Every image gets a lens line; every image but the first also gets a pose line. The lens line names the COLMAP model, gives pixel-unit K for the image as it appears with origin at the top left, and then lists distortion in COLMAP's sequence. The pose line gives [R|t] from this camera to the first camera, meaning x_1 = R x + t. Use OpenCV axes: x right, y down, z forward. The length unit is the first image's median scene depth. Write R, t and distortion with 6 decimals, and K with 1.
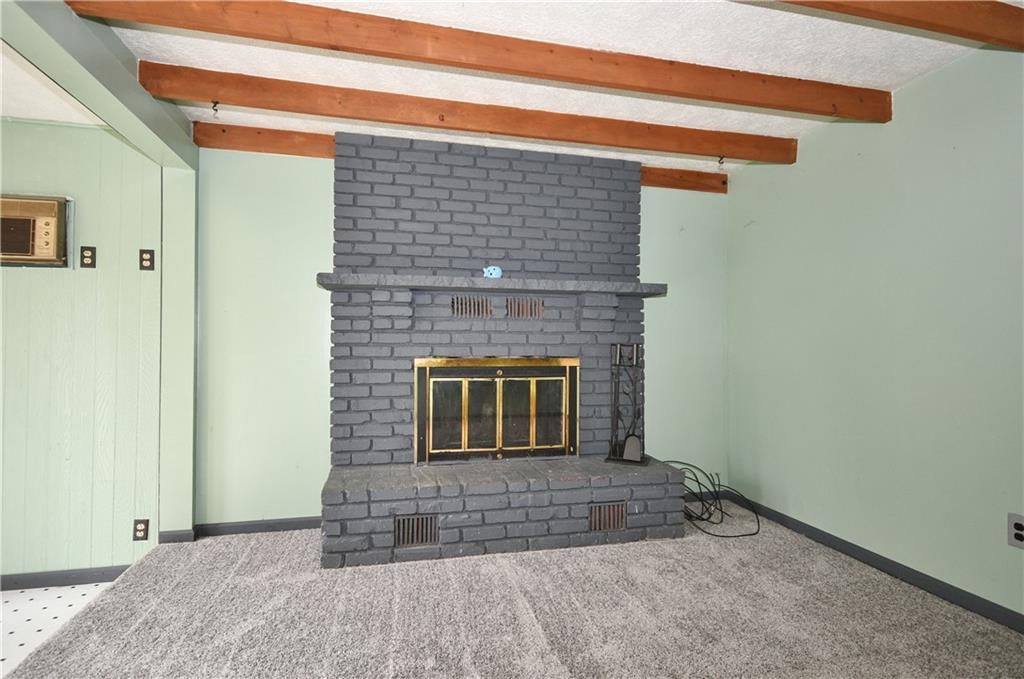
lens RADIAL K [[502.8, 0, 510.1], [0, 502.8, 343.8], [0, 0, 1]] dist [0.003020, 0.001967]
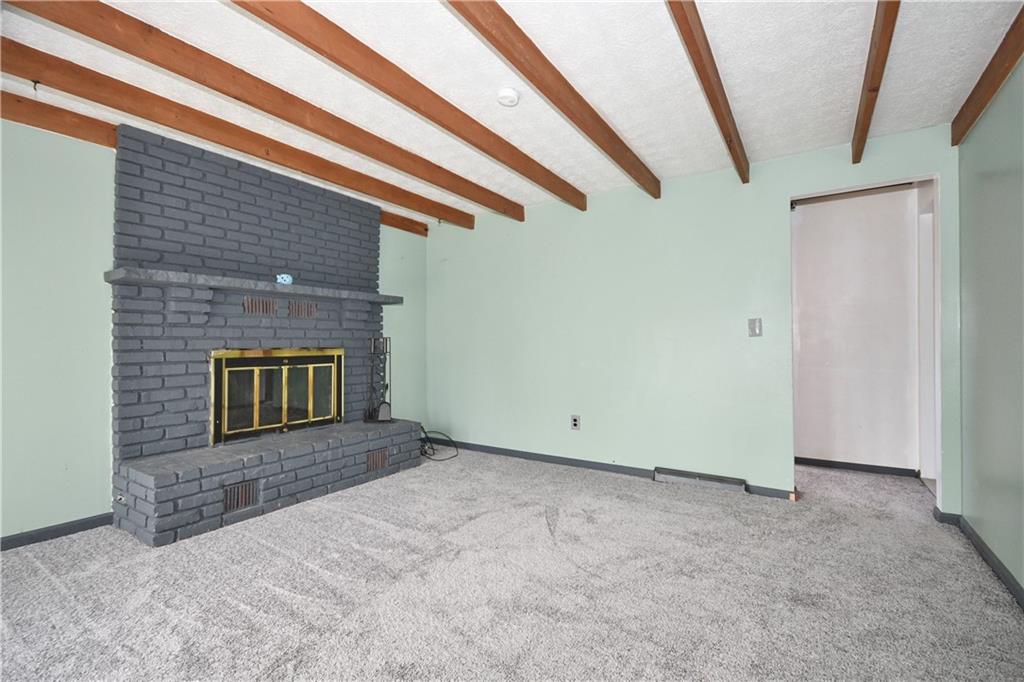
lens RADIAL K [[457.6, 0, 506.0], [0, 457.6, 340.2], [0, 0, 1]] dist [-0.002090, -0.003356]
pose [[0.724501, 0.000367, 0.689274, -0.412018], [-0.003476, 0.999989, 0.003121, 0.000738], [-0.689265, -0.004657, 0.724494, -0.175114]]
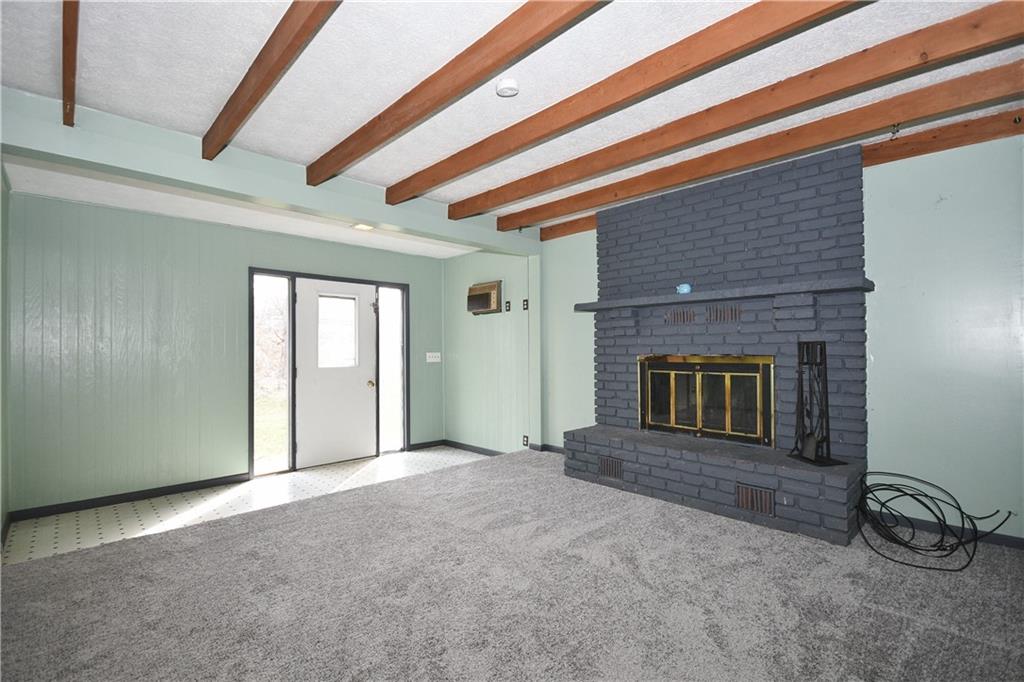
lens RADIAL K [[466.8, 0, 509.9], [0, 466.8, 343.3], [0, 0, 1]] dist [-0.006015, -0.000543]
pose [[0.507312, -0.017057, -0.861593, 0.764429], [0.013243, 0.999840, -0.011996, 0.005452], [0.861660, -0.005324, 0.507457, 0.017053]]
